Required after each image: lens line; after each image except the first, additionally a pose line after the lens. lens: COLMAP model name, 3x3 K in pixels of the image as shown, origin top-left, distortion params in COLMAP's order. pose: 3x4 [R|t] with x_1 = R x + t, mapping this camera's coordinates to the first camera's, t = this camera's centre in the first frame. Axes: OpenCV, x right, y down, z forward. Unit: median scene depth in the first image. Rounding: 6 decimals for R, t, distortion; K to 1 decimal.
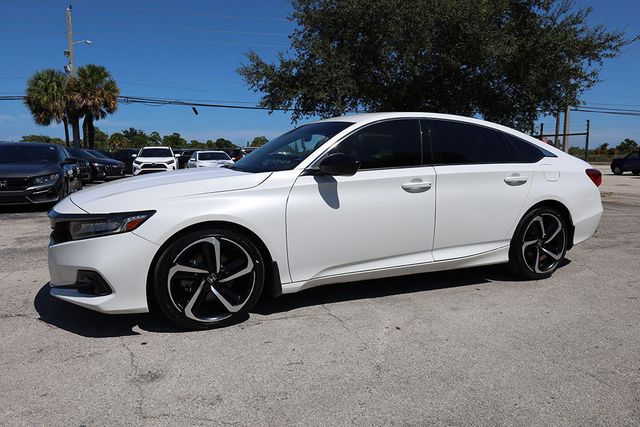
lens RADIAL K [[447.1, 0, 321.5], [0, 447.1, 214.7], [0, 0, 1]] dist [0.004741, -0.004717]
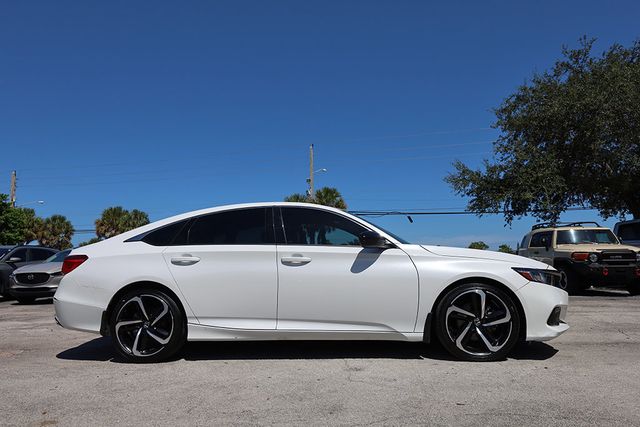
lens RADIAL K [[445.9, 0, 319.4], [0, 445.9, 216.6], [0, 0, 1]] dist [0.000223, -0.000164]
pose [[0.887565, -0.067005, -0.455784, 0.030318], [-0.040765, 0.974062, -0.222579, 0.021851], [0.458876, 0.216134, 0.861812, -0.063021]]
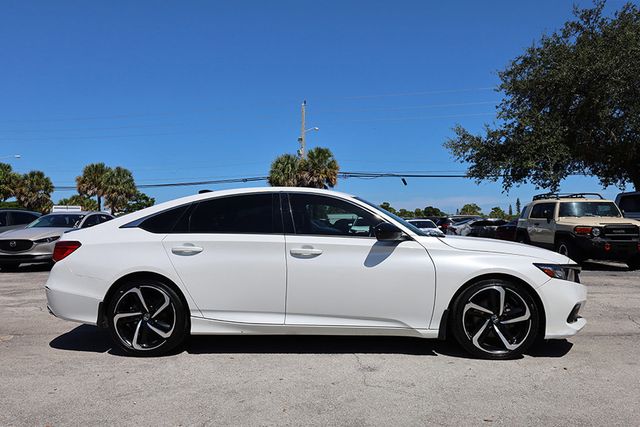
lens RADIAL K [[457.4, 0, 320.0], [0, 457.4, 213.5], [0, 0, 1]] dist [0.000767, 0.001872]
pose [[0.898926, -0.017461, -0.437752, 0.018451], [-0.049759, 0.988670, -0.141618, 0.007478], [0.435265, 0.149086, 0.887873, -0.062731]]
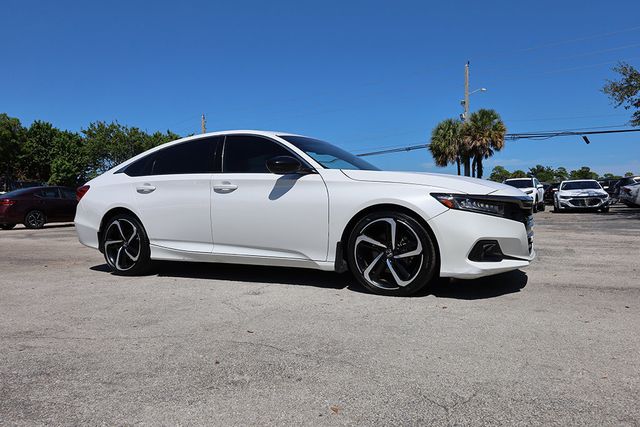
lens RADIAL K [[445.9, 0, 319.7], [0, 445.9, 211.2], [0, 0, 1]] dist [0.001086, 0.002489]
pose [[0.655301, 0.005409, -0.755349, 0.114276], [-0.074573, 0.995553, -0.057567, 0.016101], [0.751678, 0.094052, 0.652790, 0.009950]]
